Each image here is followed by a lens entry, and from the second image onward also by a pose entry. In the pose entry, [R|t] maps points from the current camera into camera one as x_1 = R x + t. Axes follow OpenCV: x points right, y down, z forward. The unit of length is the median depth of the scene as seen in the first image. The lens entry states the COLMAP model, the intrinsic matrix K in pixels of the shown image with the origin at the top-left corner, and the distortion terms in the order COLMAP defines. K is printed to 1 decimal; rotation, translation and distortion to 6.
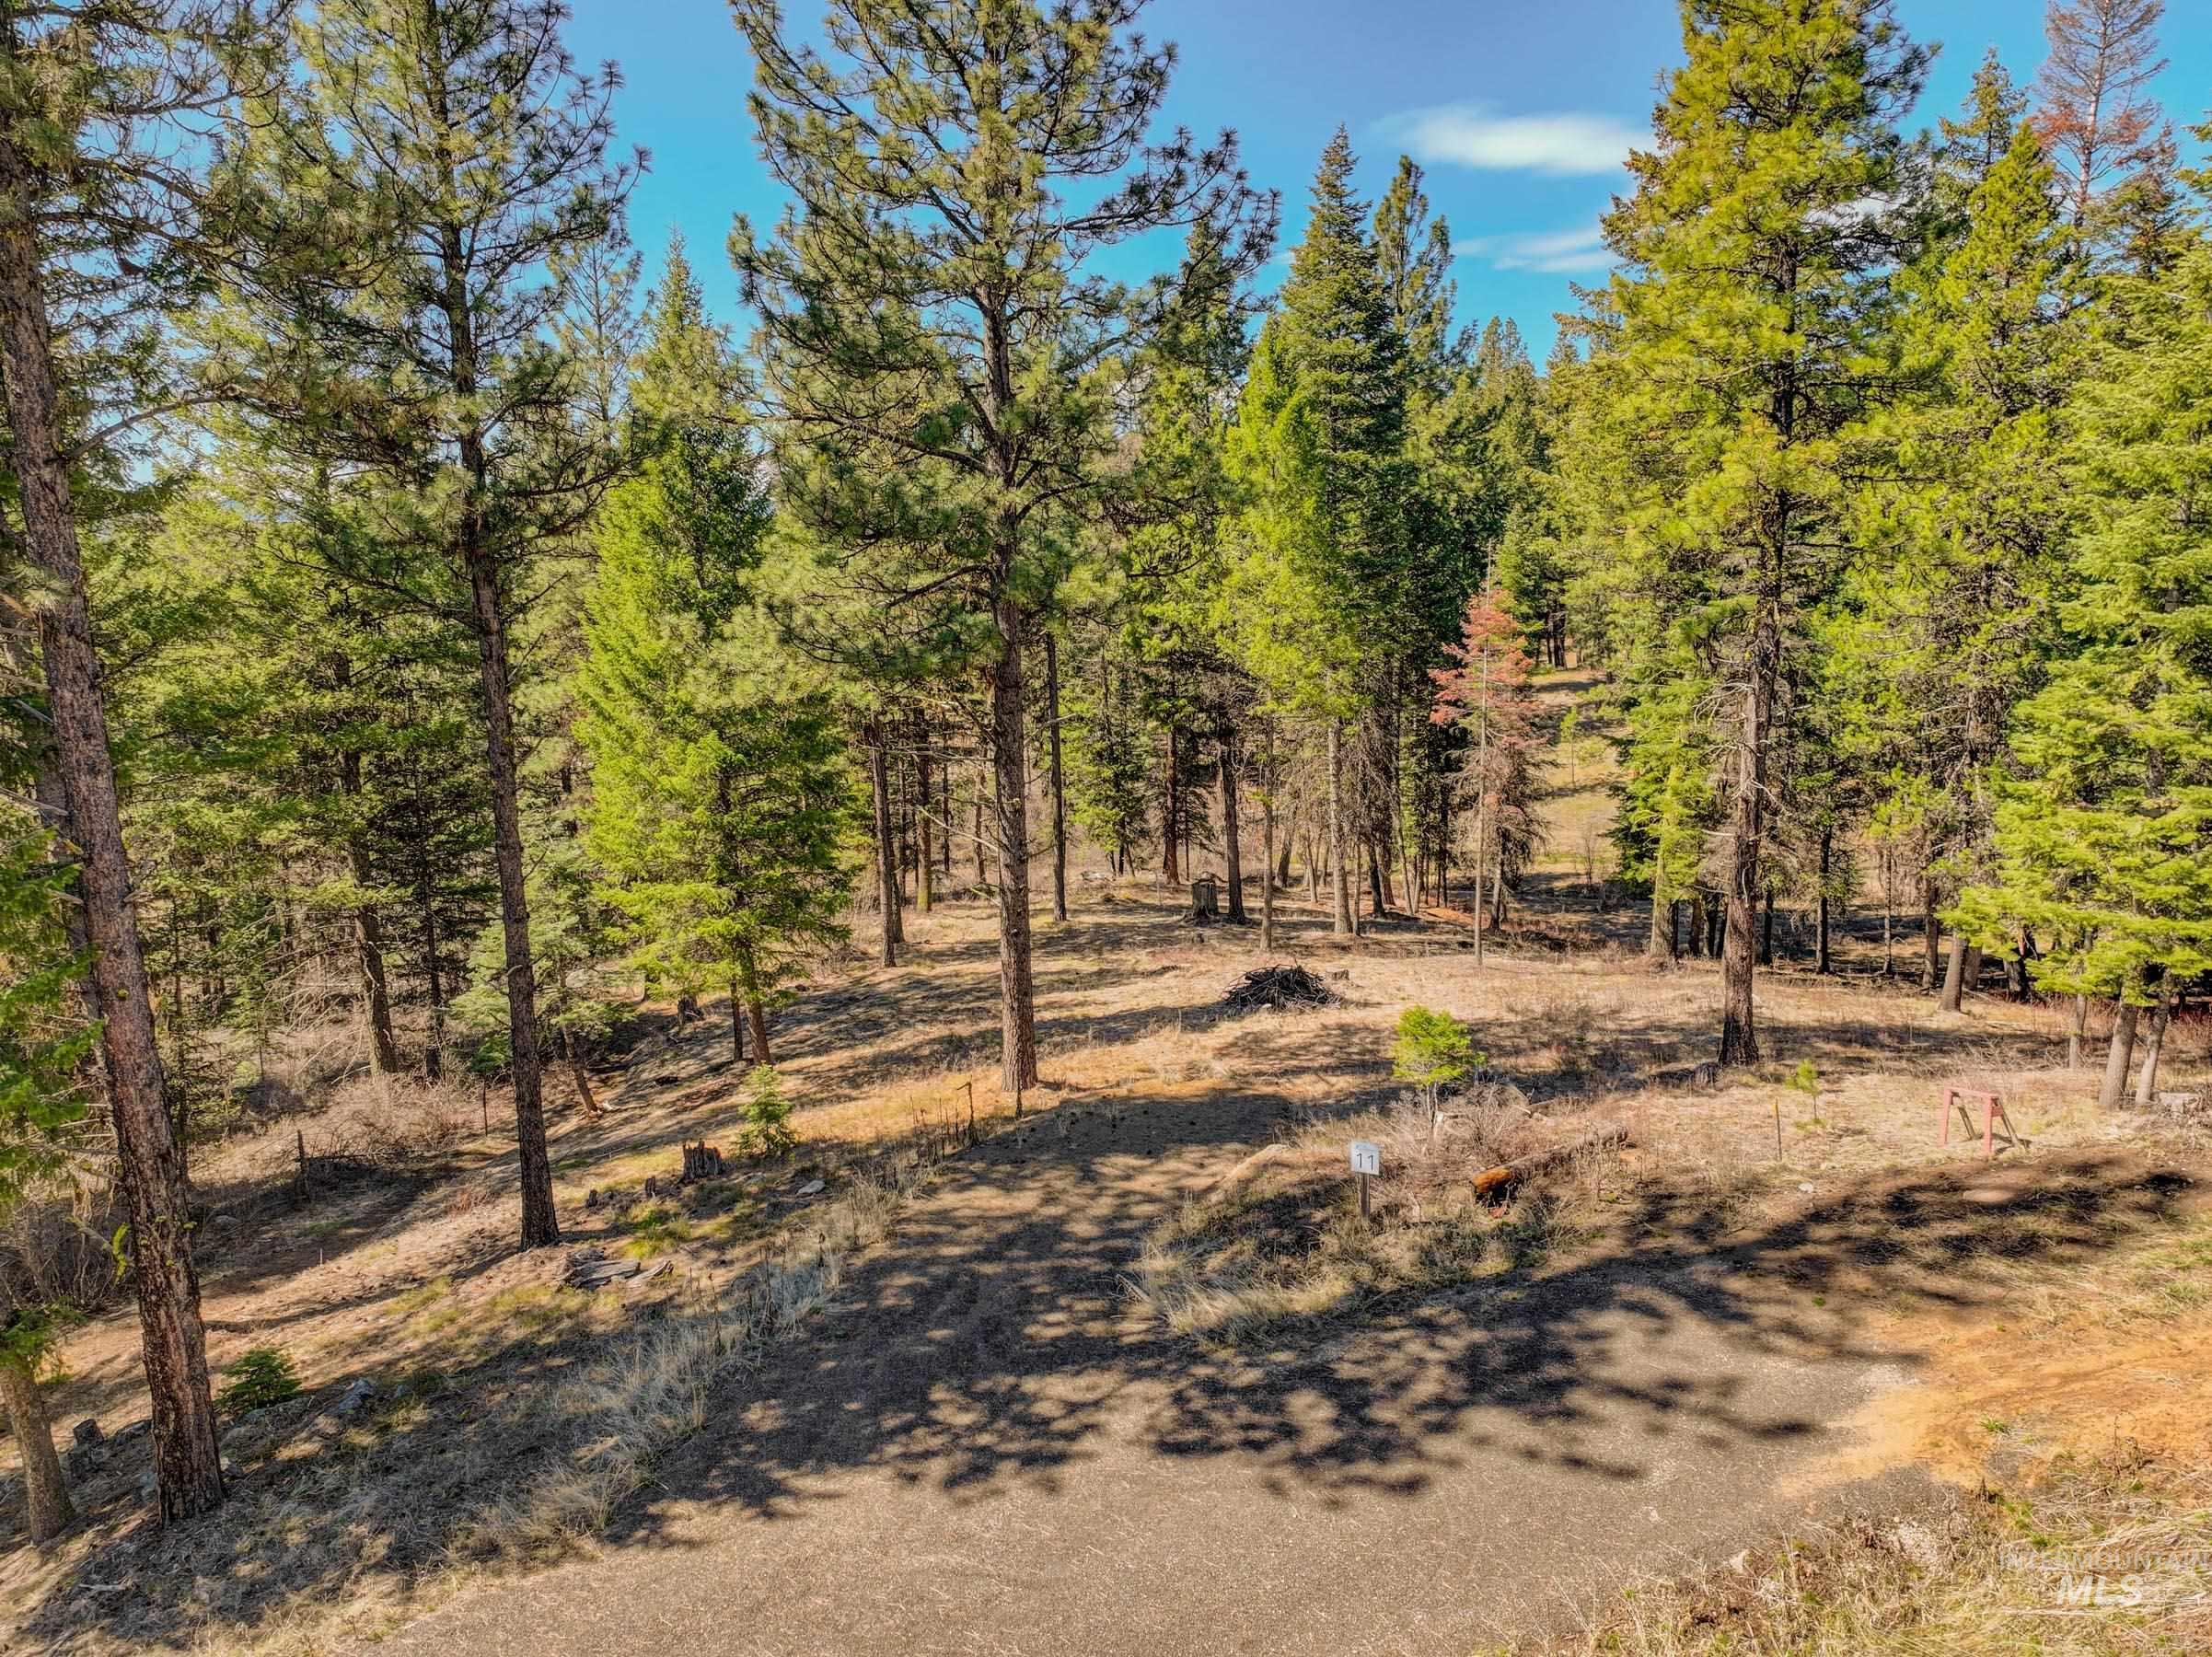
lens RADIAL K [[1560.4, 0, 1106.7], [0, 1560.4, 796.0], [0, 0, 1]] dist [0.000857, 0.005126]
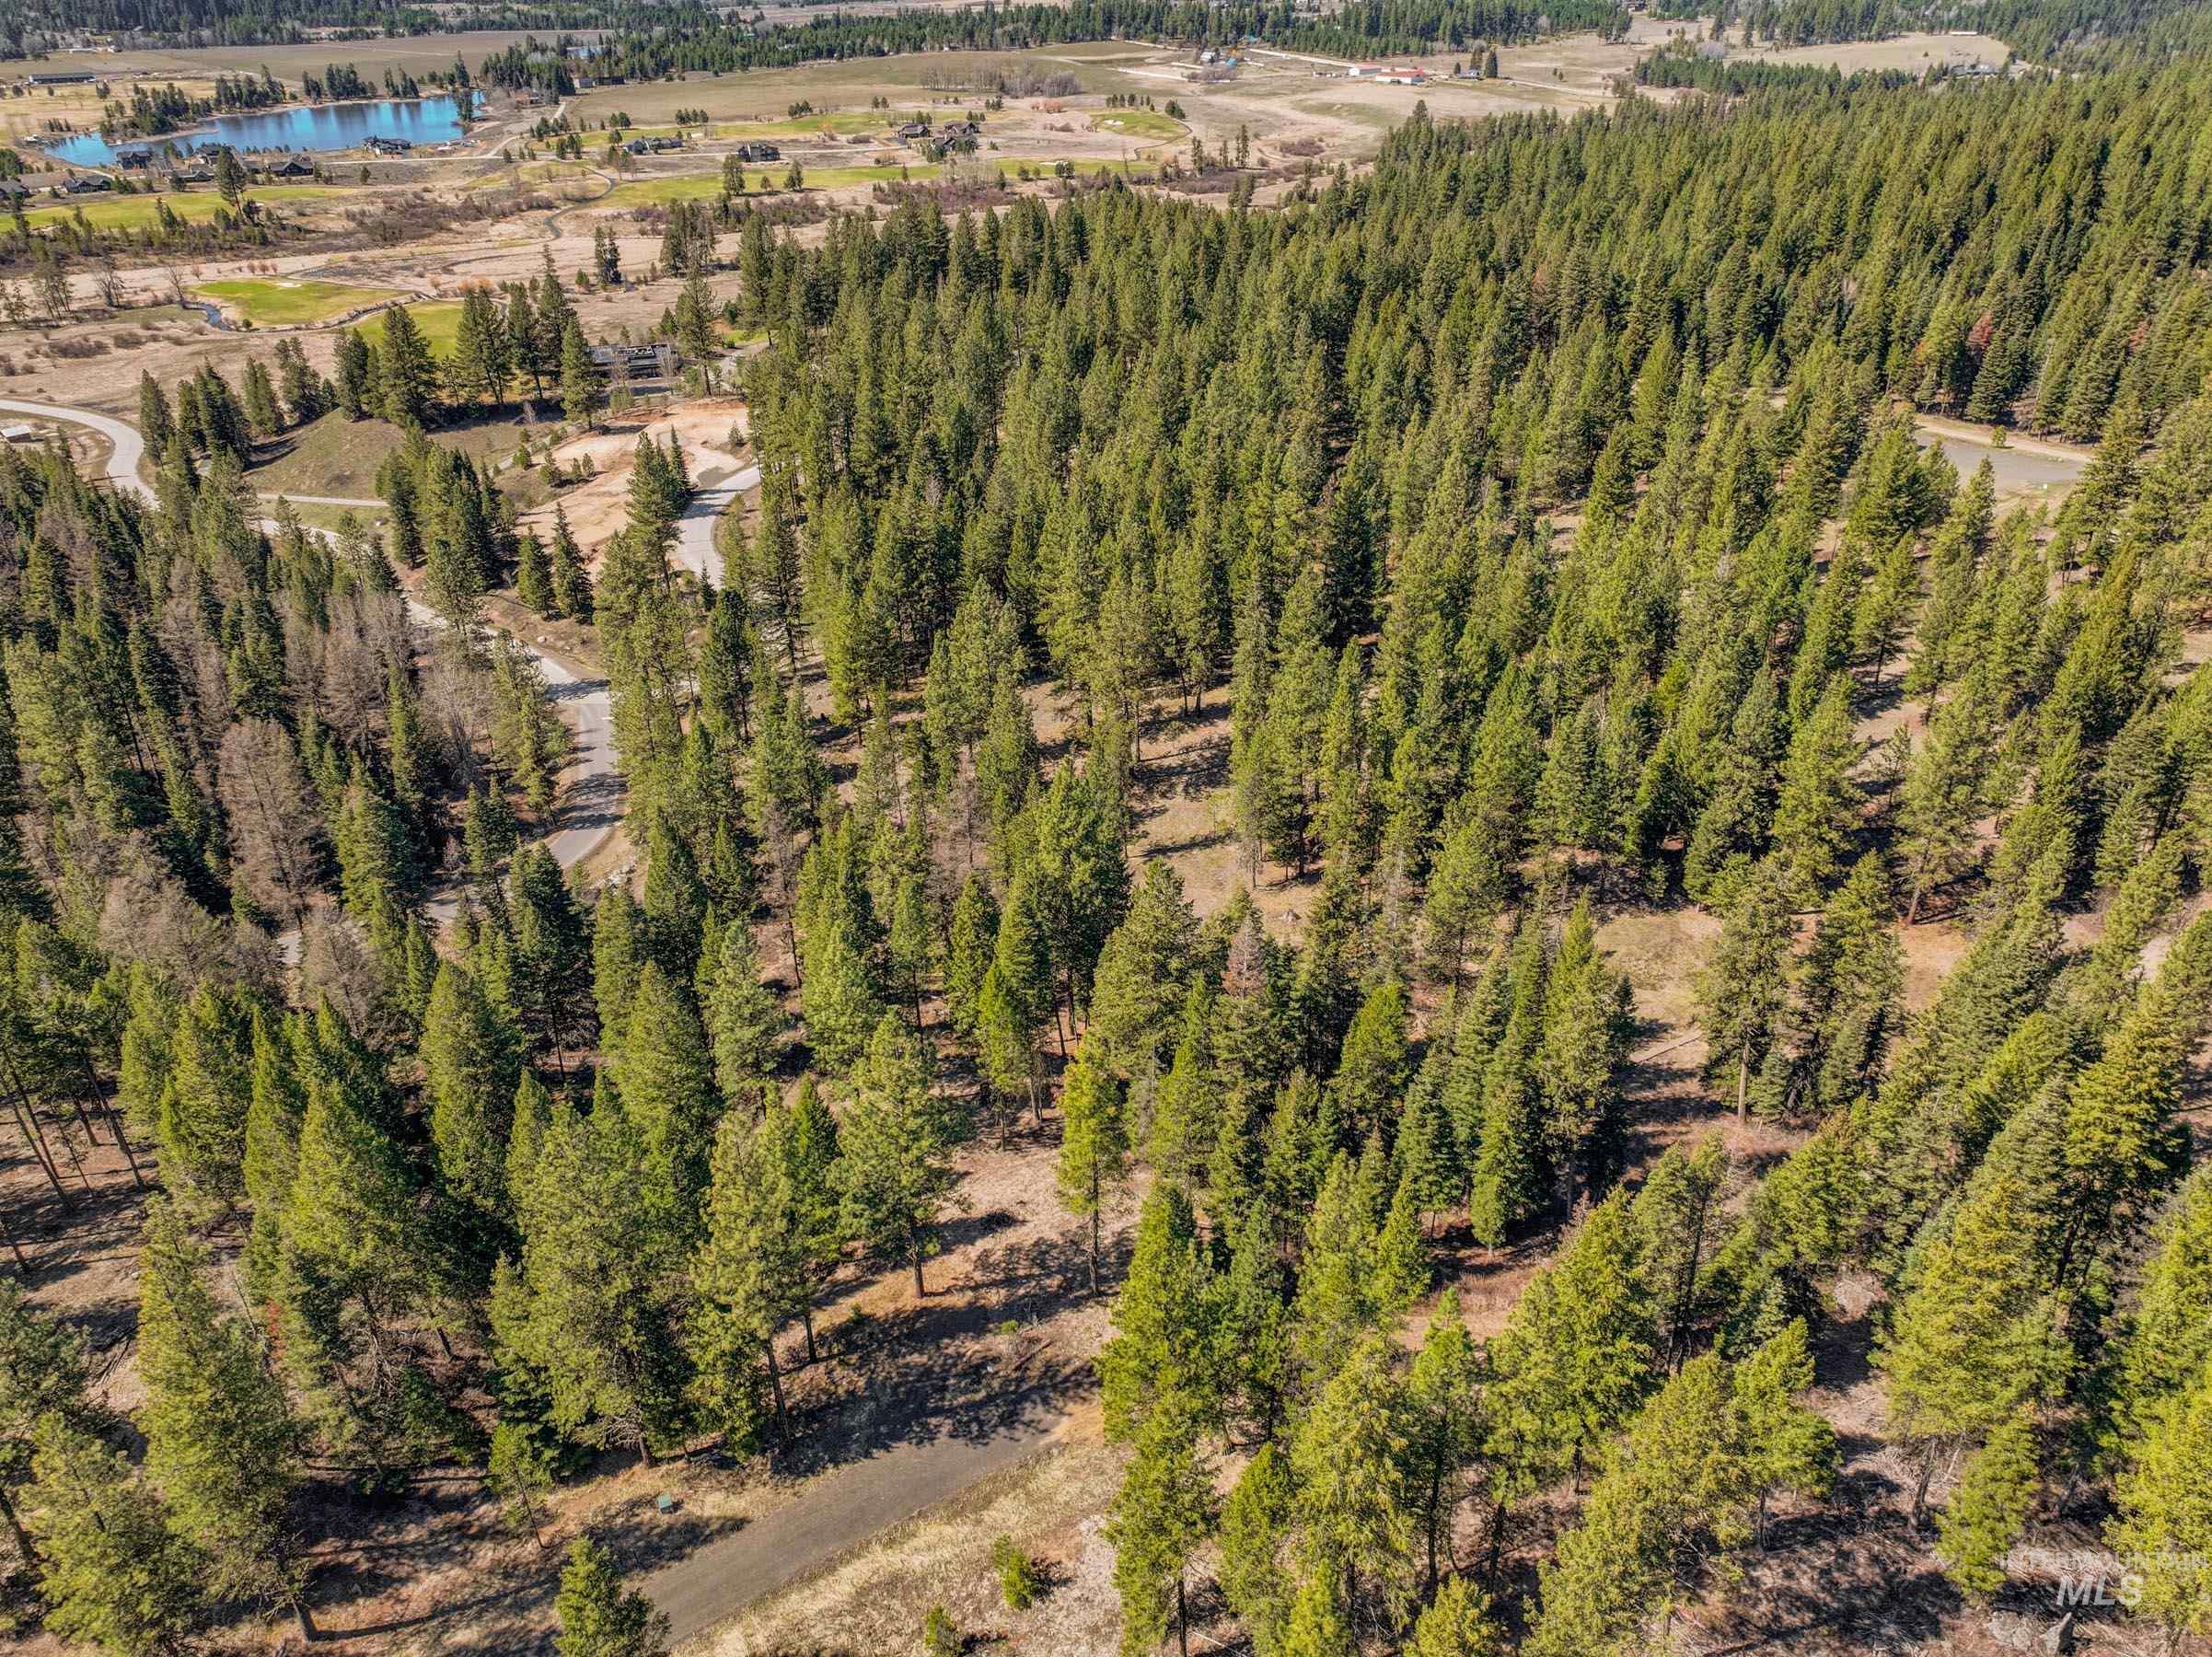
lens RADIAL K [[1535.3, 0, 1106.0], [0, 1535.3, 828.5], [0, 0, 1]] dist [-0.011658, 0.033681]
pose [[0.996067, -0.039557, 0.079278, 0.216665], [0.010316, 0.940490, 0.339665, -3.224972], [-0.087997, -0.337511, 0.937199, -3.262908]]
